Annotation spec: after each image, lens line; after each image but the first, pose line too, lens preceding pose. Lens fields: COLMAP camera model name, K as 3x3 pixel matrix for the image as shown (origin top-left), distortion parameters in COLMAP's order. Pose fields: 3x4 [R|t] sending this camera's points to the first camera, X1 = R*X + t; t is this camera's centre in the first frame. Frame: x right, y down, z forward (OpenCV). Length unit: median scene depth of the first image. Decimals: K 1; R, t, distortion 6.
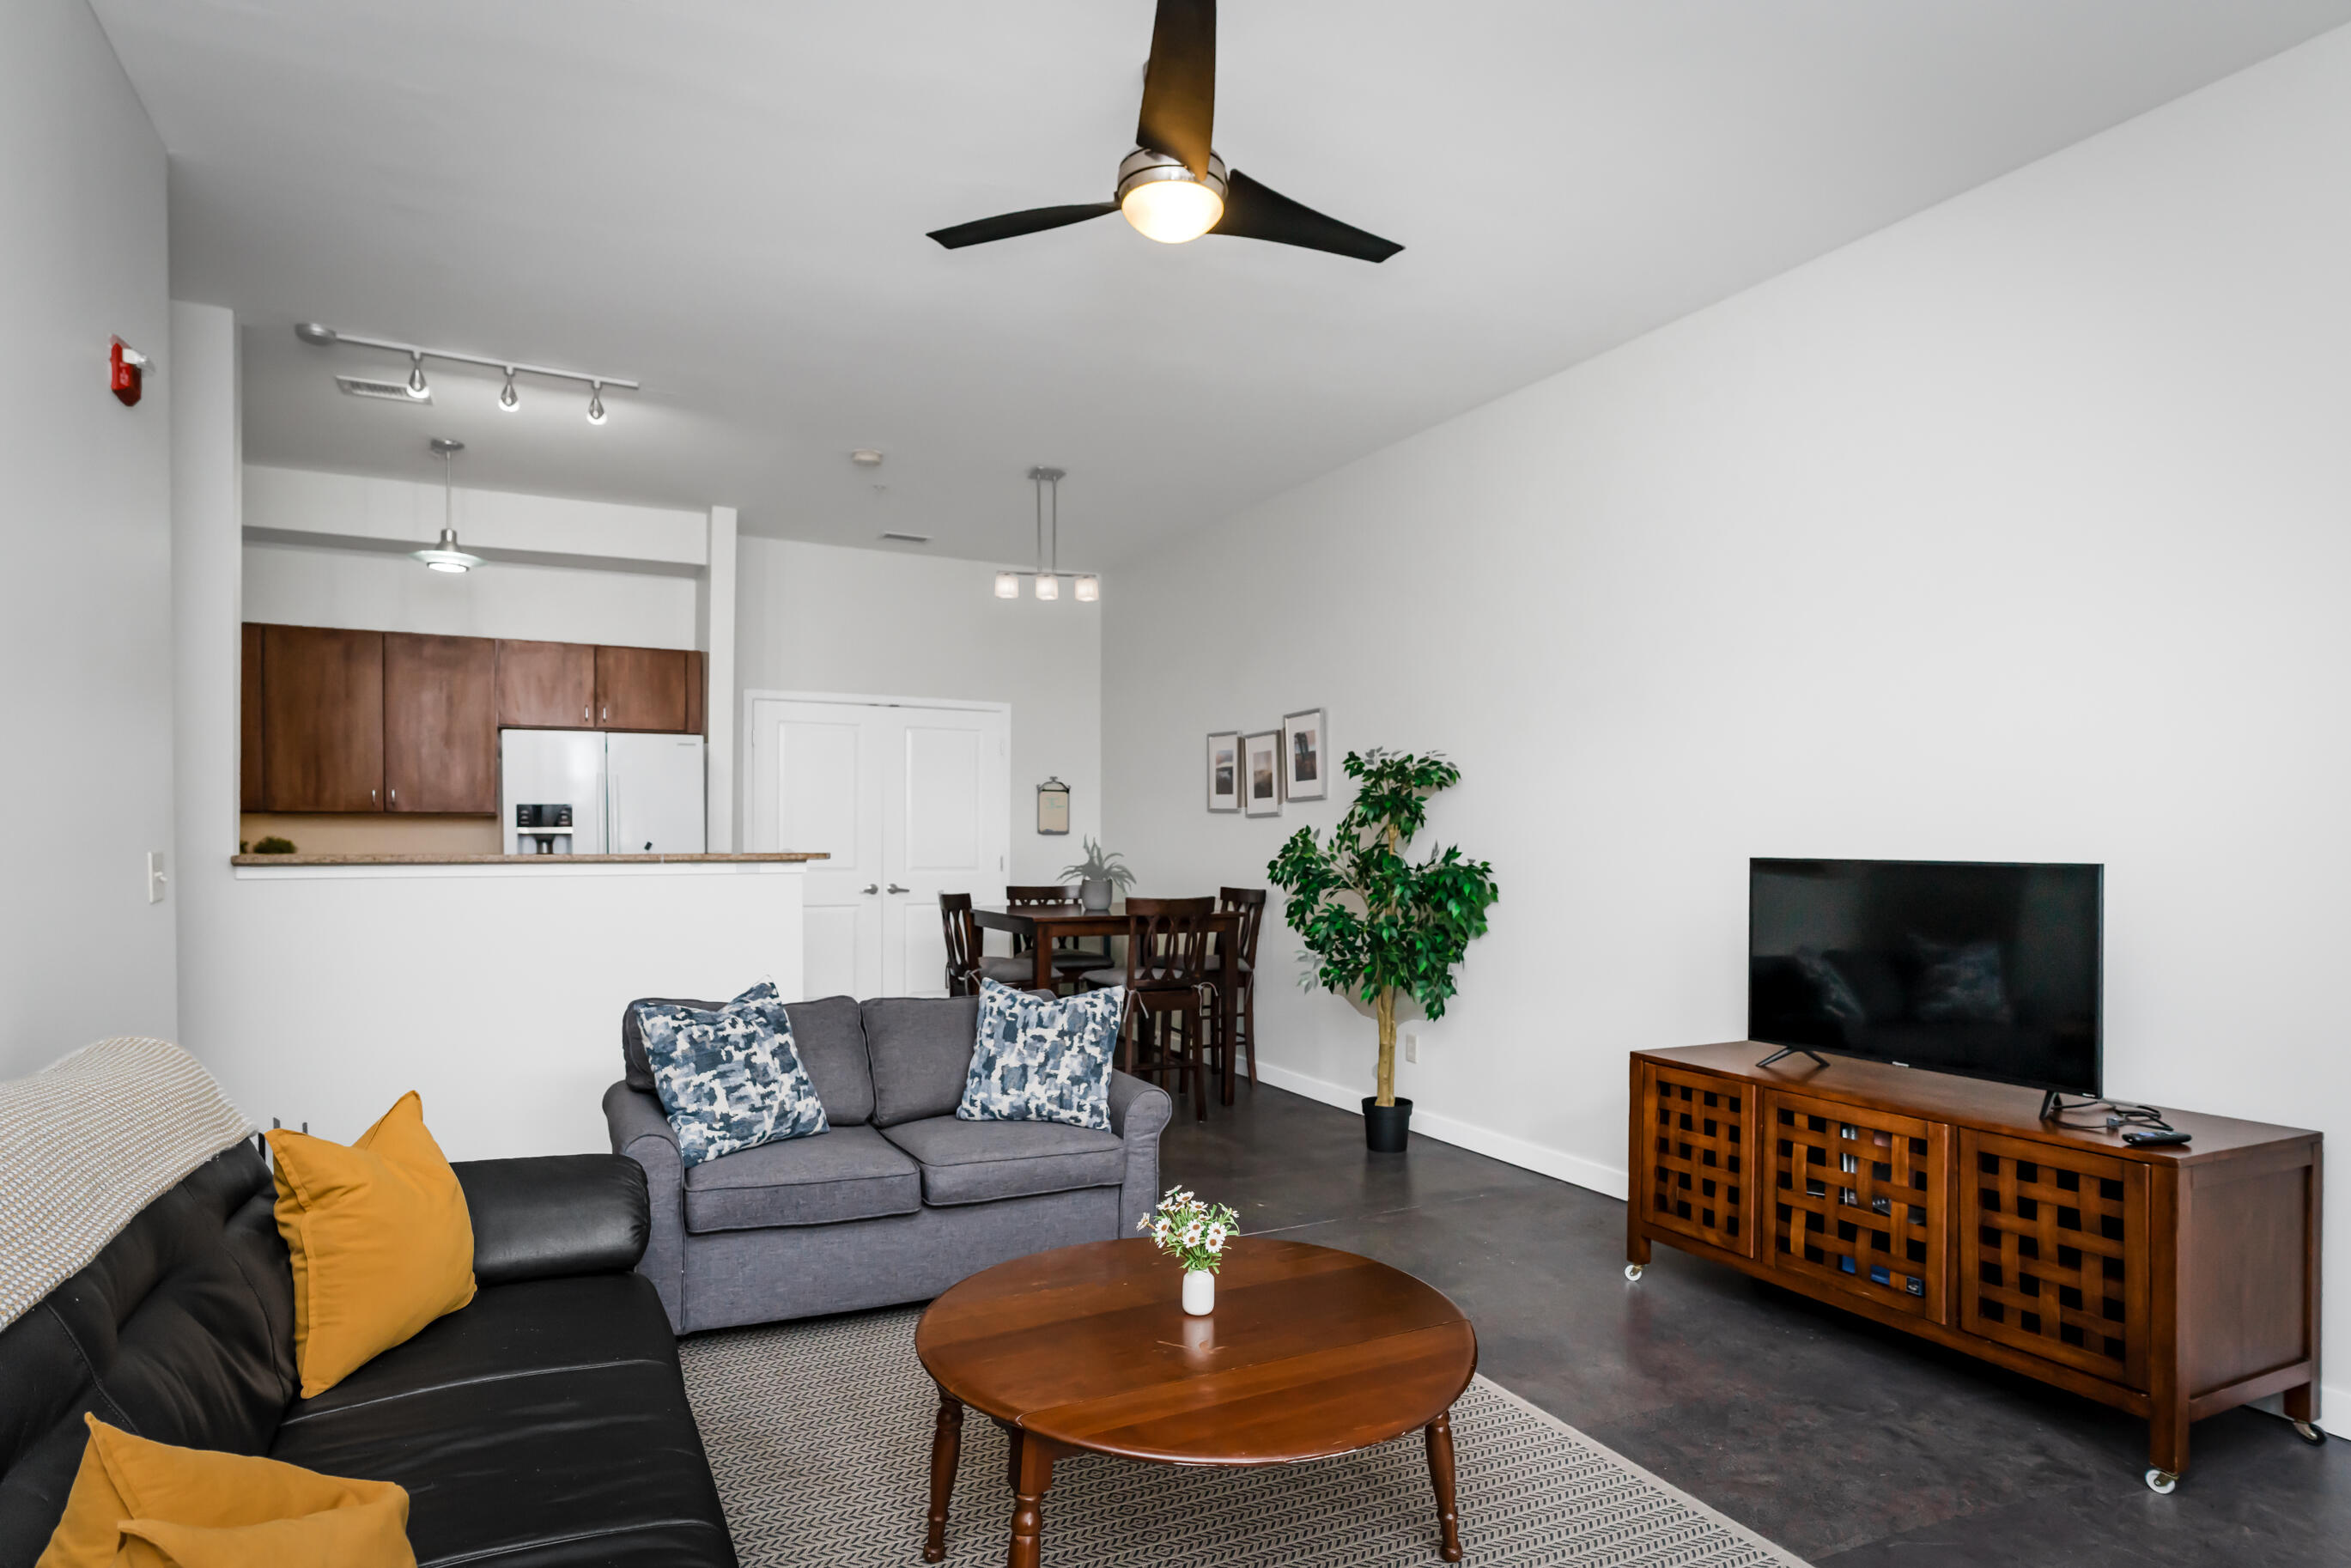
lens RADIAL K [[1352.1, 0, 1185.4], [0, 1352.1, 825.6], [0, 0, 1]] dist [-0.000713, 0.000113]
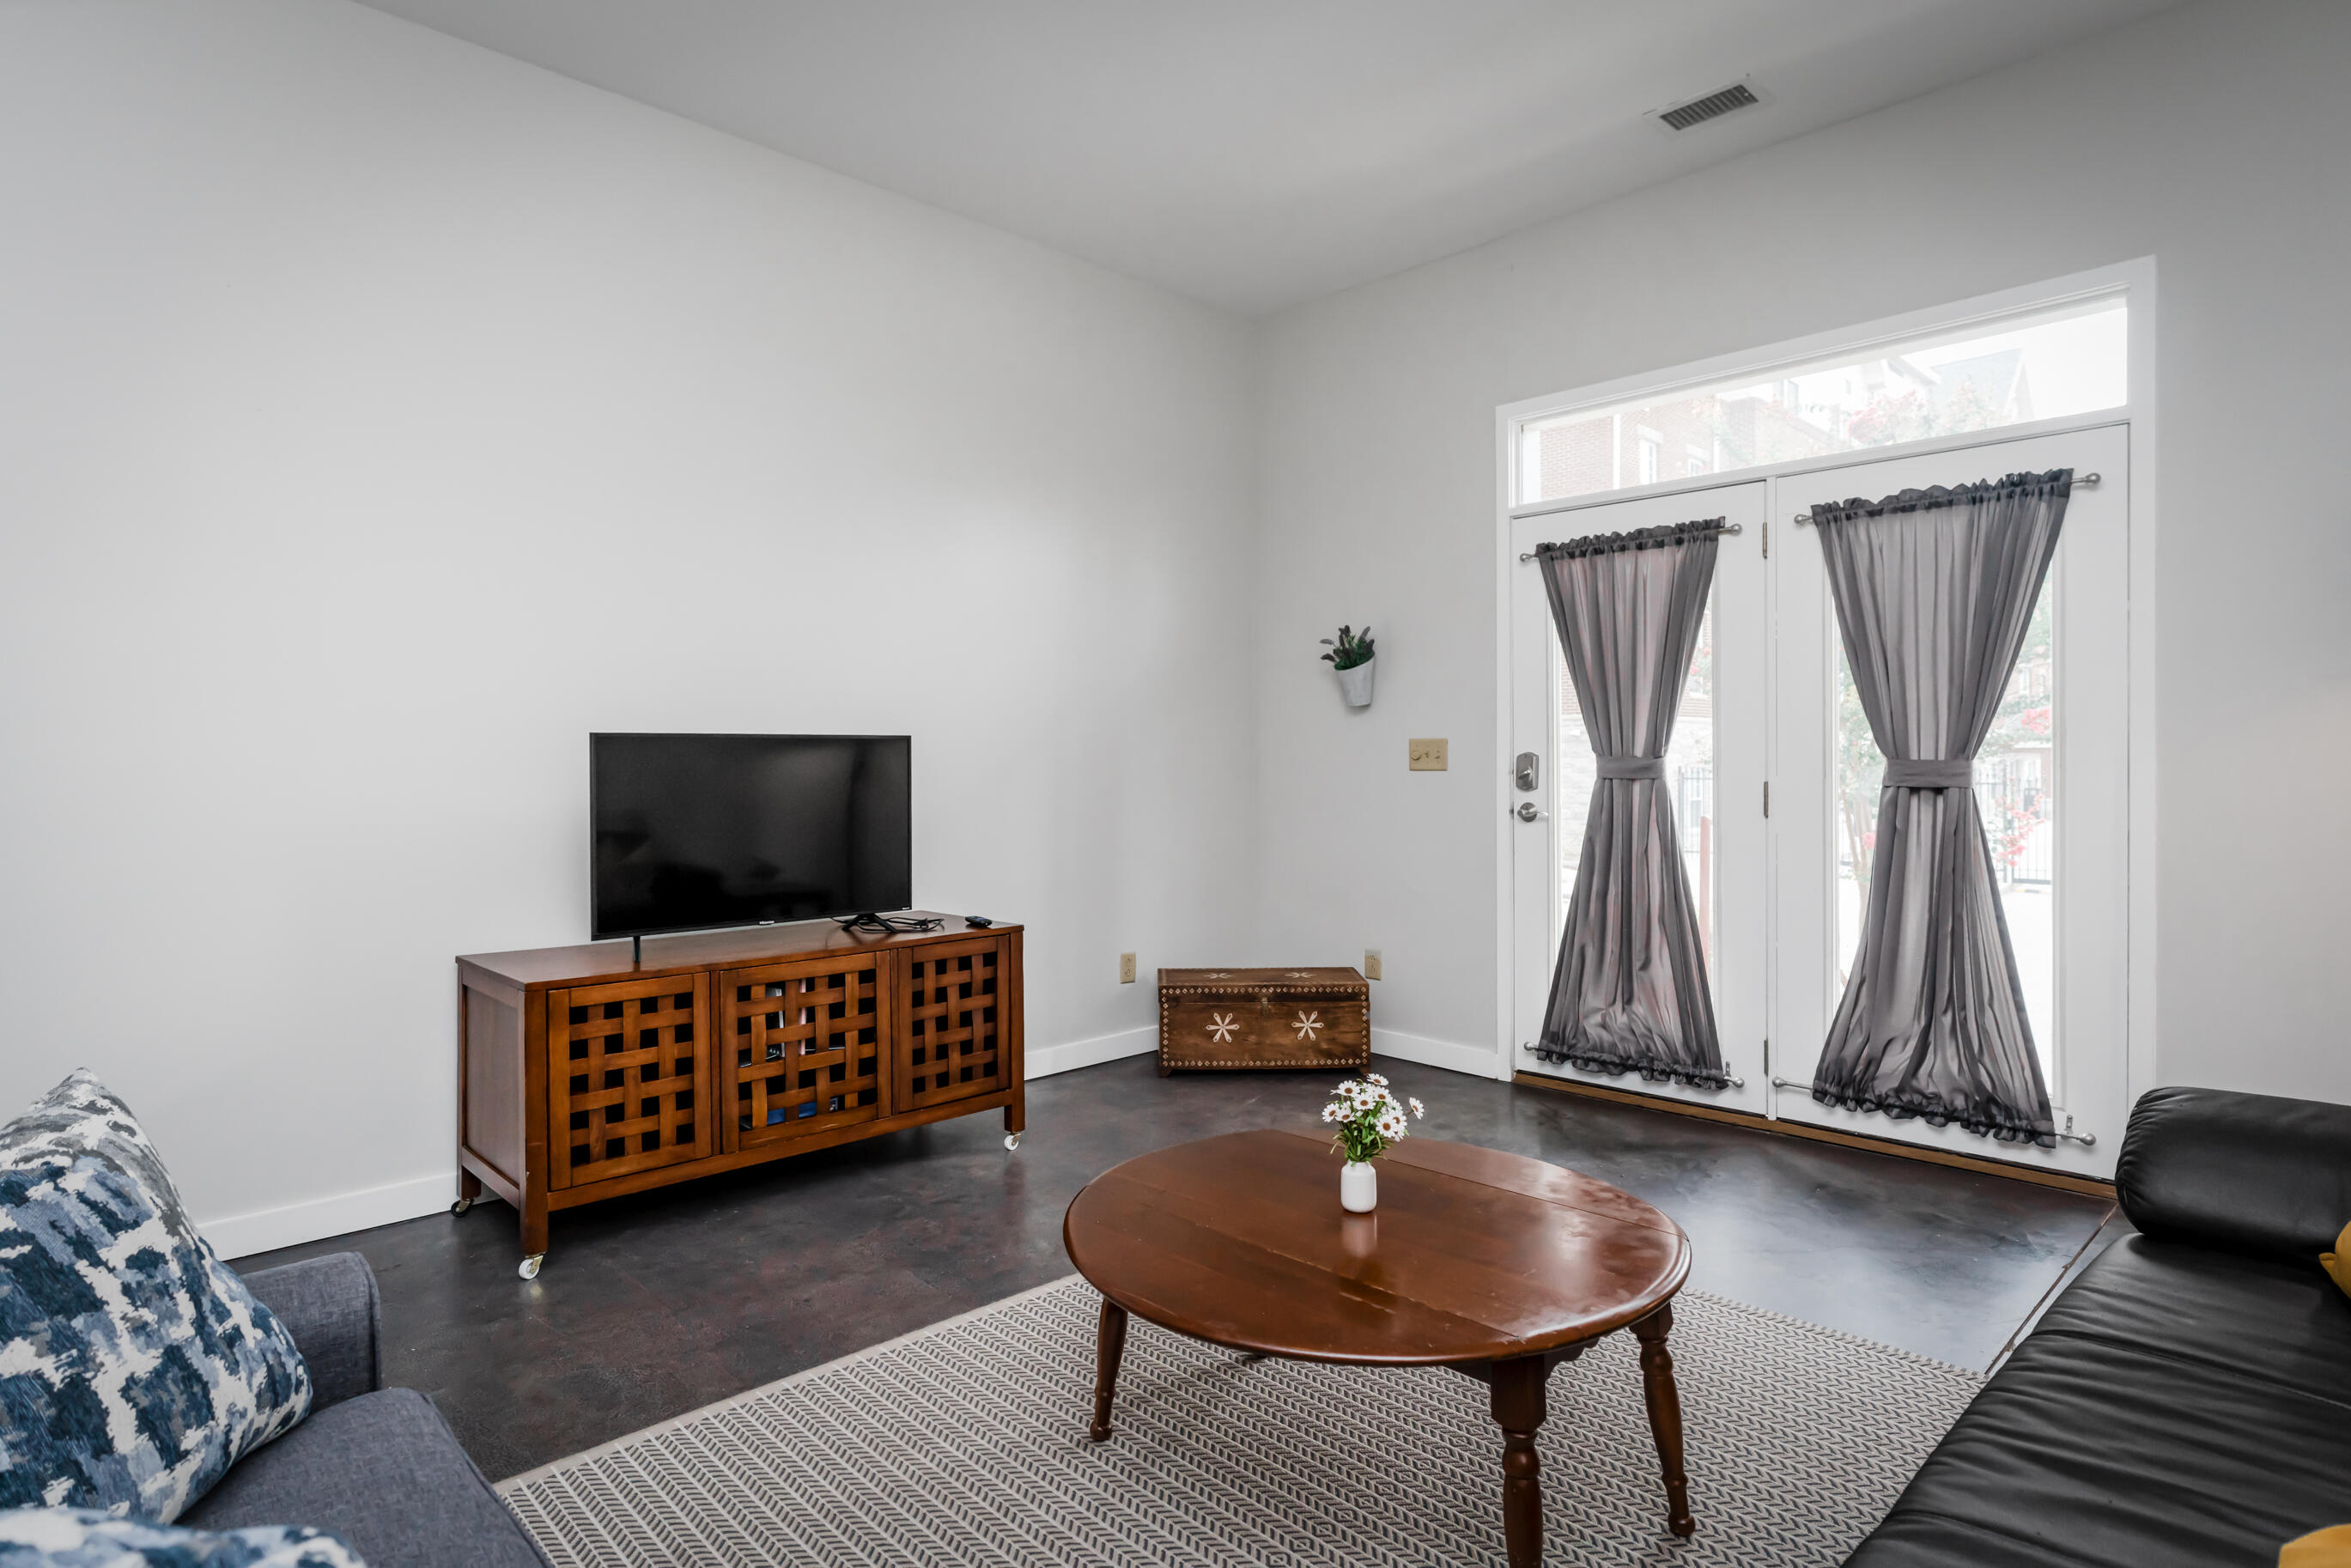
lens RADIAL K [[1259.3, 0, 1184.1], [0, 1259.3, 761.9], [0, 0, 1]] dist [-0.003931, -0.000005]
pose [[-0.304635, -0.002391, 0.952466, -0.527239], [0.000543, 0.999996, 0.002684, 0.044436], [-0.952469, 0.001335, -0.304633, 0.974551]]
